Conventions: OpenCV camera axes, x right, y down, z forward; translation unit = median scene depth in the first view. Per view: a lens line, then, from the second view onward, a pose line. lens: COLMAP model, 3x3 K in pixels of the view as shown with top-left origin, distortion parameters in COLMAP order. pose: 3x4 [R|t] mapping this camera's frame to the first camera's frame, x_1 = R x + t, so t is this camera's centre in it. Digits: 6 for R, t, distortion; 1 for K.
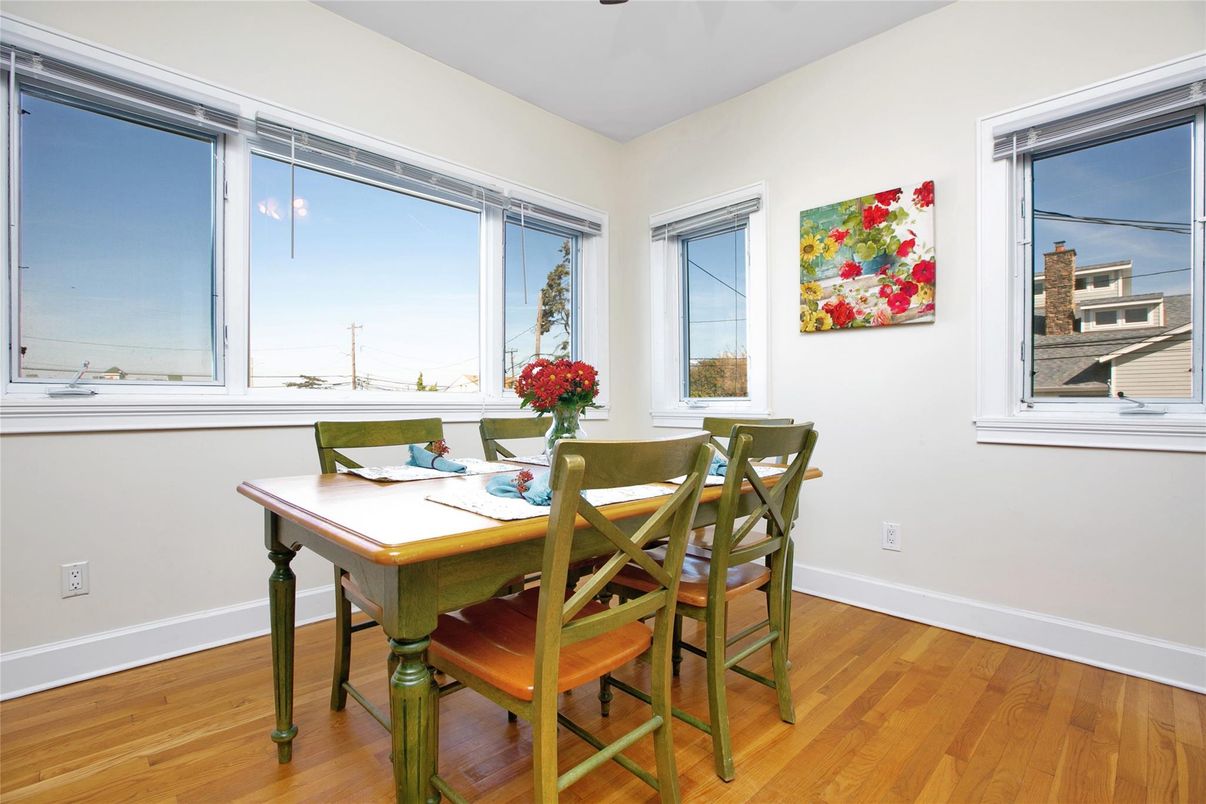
lens RADIAL K [[579.7, 0, 607.0], [0, 579.7, 406.4], [0, 0, 1]] dist [-0.003393, 0.000763]
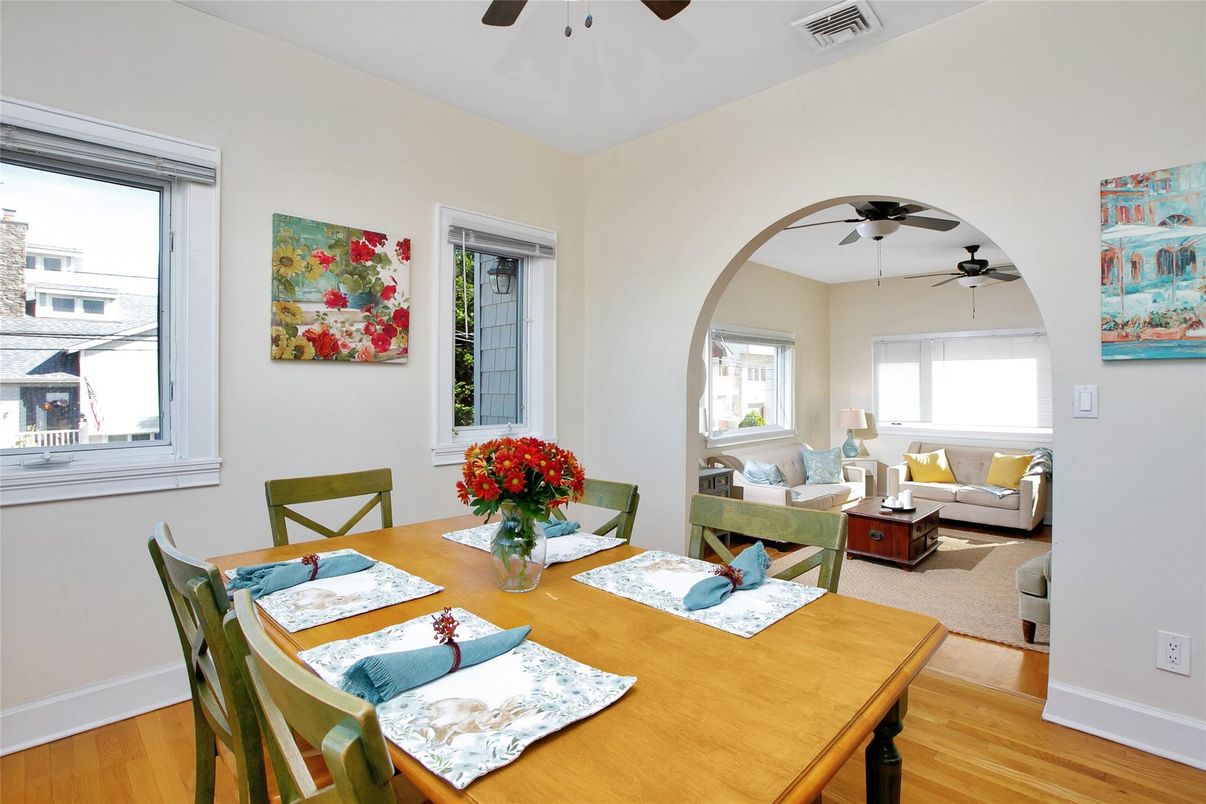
lens RADIAL K [[579.7, 0, 609.6], [0, 579.7, 388.9], [0, 0, 1]] dist [-0.003393, 0.000763]
pose [[0.010400, -0.004274, 0.999937, -0.523010], [0.003832, 0.999984, 0.004235, -0.093933], [-0.999939, 0.003788, 0.010416, 0.554053]]
